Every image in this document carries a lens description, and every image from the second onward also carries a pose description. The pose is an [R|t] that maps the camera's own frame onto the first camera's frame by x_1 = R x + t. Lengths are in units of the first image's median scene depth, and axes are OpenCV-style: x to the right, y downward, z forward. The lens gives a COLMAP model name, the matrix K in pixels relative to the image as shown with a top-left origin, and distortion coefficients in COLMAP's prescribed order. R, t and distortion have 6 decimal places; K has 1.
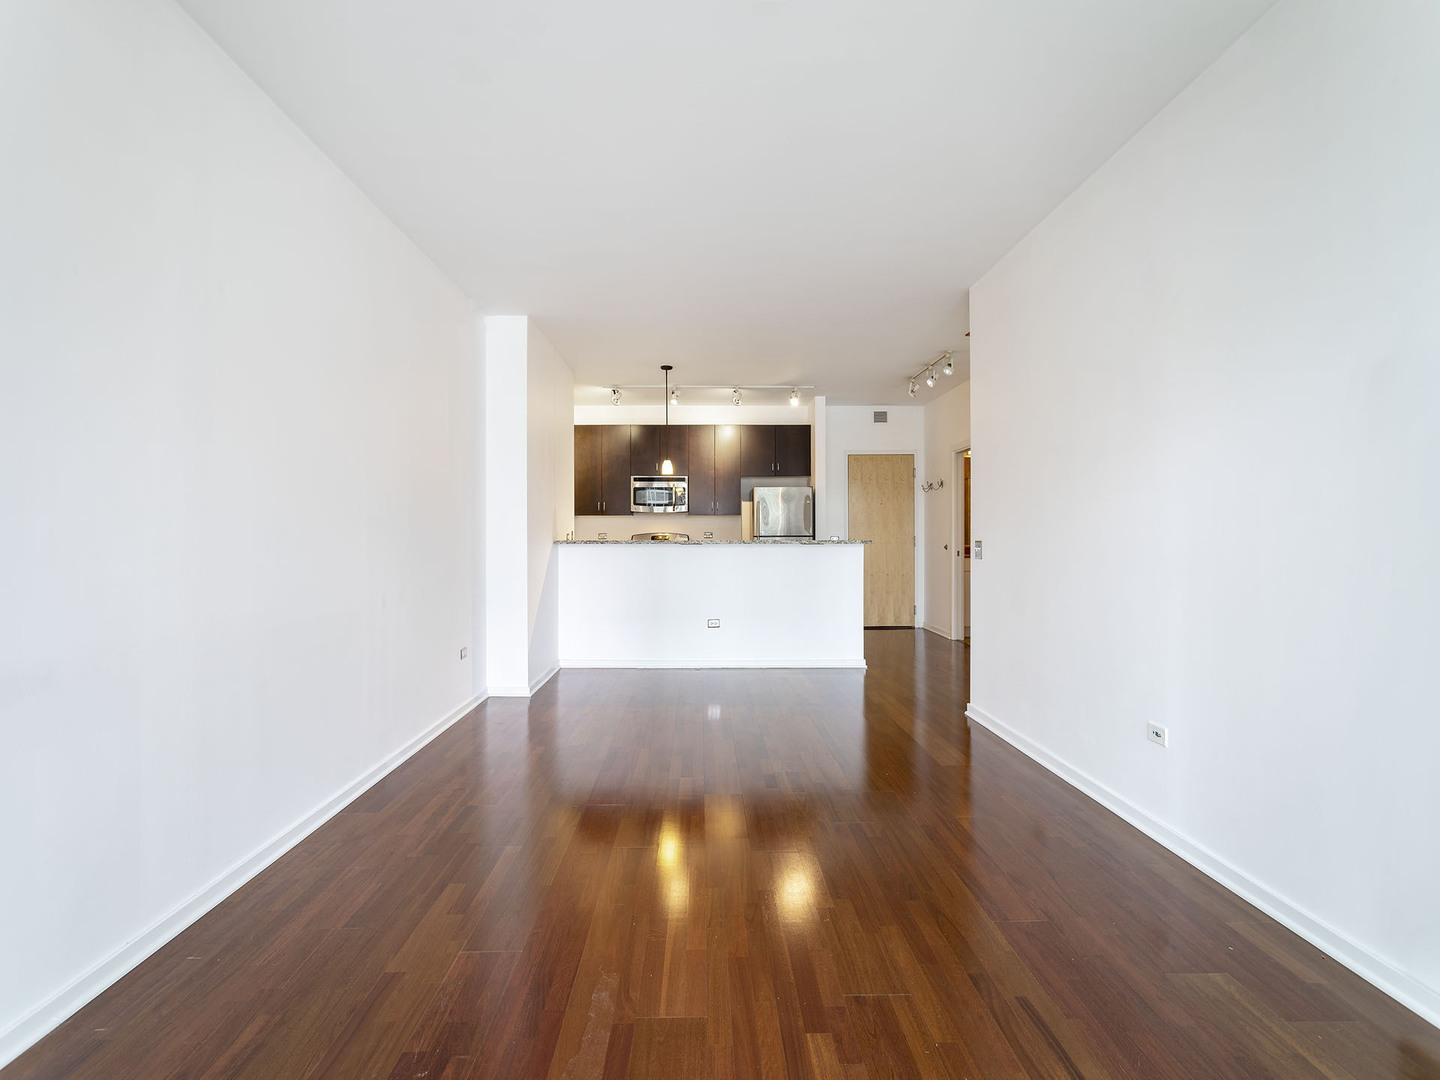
lens RADIAL K [[684.4, 0, 721.2], [0, 684.4, 534.6], [0, 0, 1]] dist [-0.000480, 0.000734]
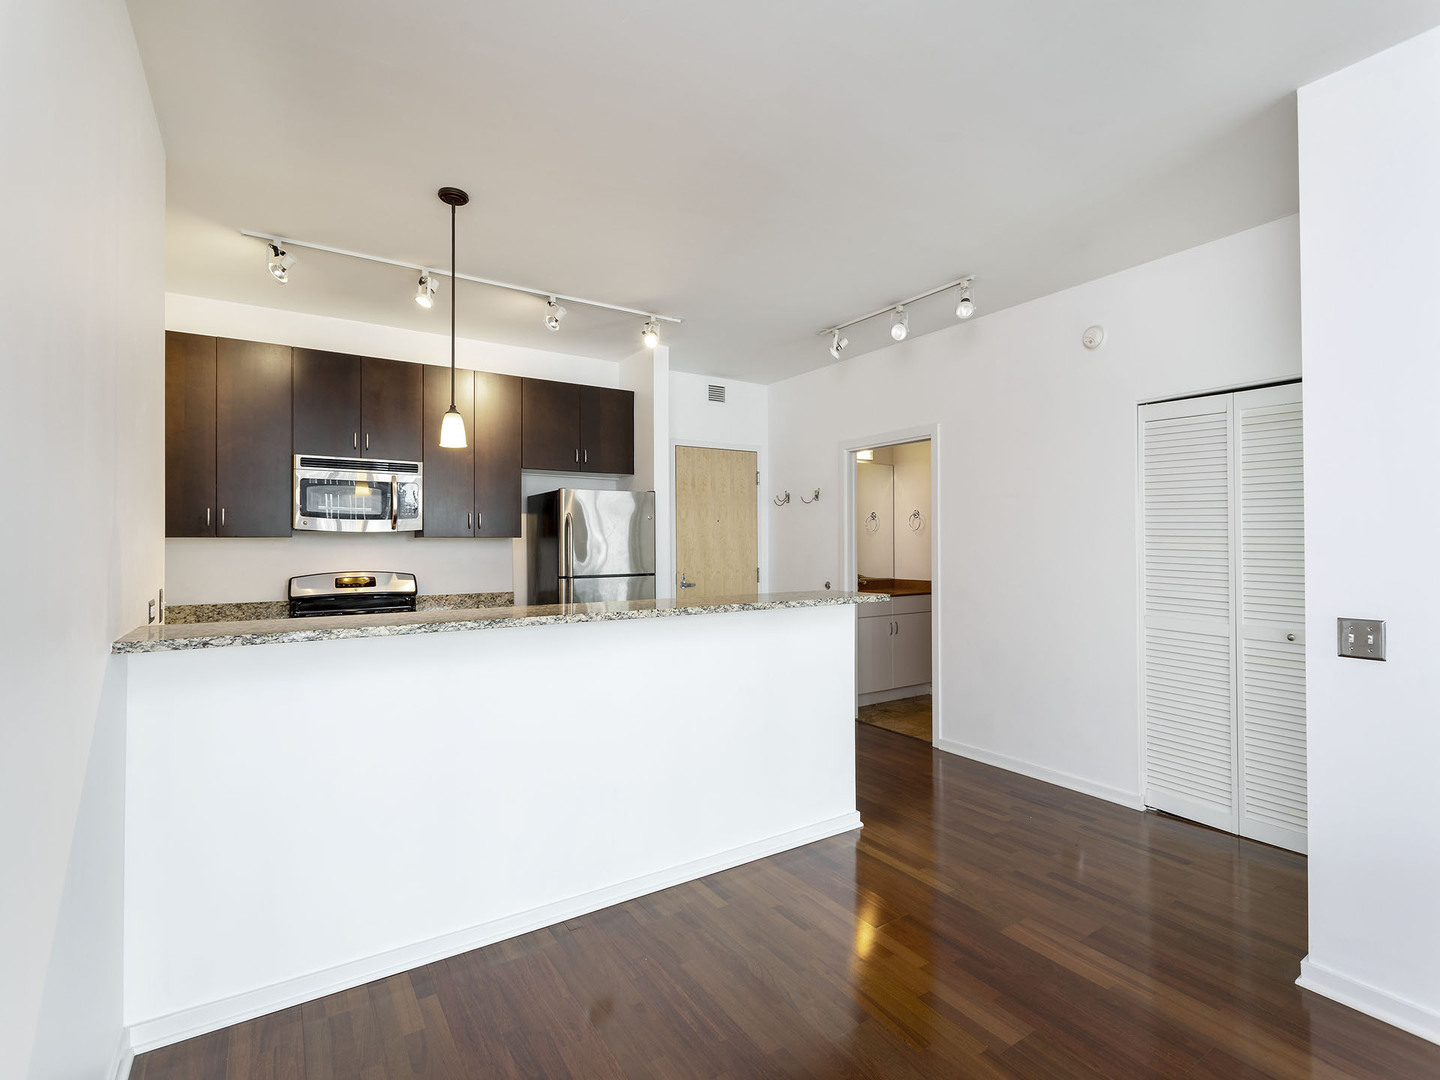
lens RADIAL K [[684.4, 0, 720.1], [0, 684.4, 541.8], [0, 0, 1]] dist [-0.000480, 0.000734]
pose [[0.853741, 0.001313, 0.520696, -0.125828], [0.001886, 0.999982, -0.005613, -0.021755], [-0.520695, 0.005774, 0.853724, 0.440419]]
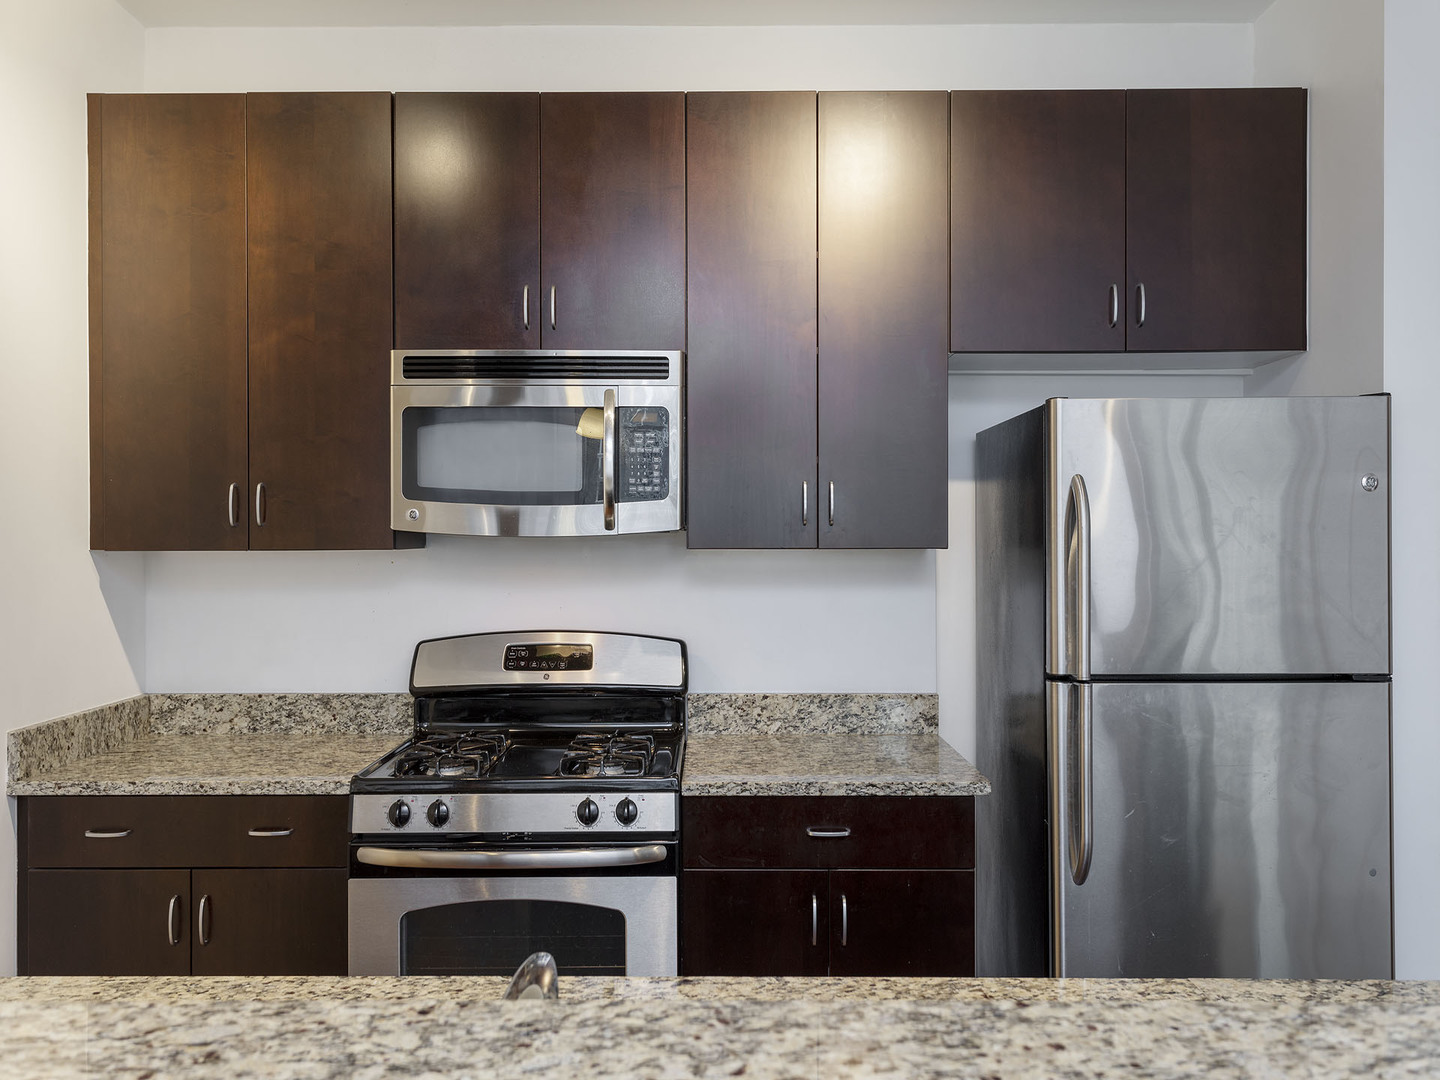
lens RADIAL K [[1157.0, 0, 719.9], [0, 1157.0, 542.4], [0, 0, 1]] dist [0.016799, 0.006933]
pose [[0.999125, 0.002637, -0.041733, -0.023673], [-0.002429, 0.999984, 0.005043, -0.032169], [0.041746, -0.004938, 0.999116, 0.668601]]
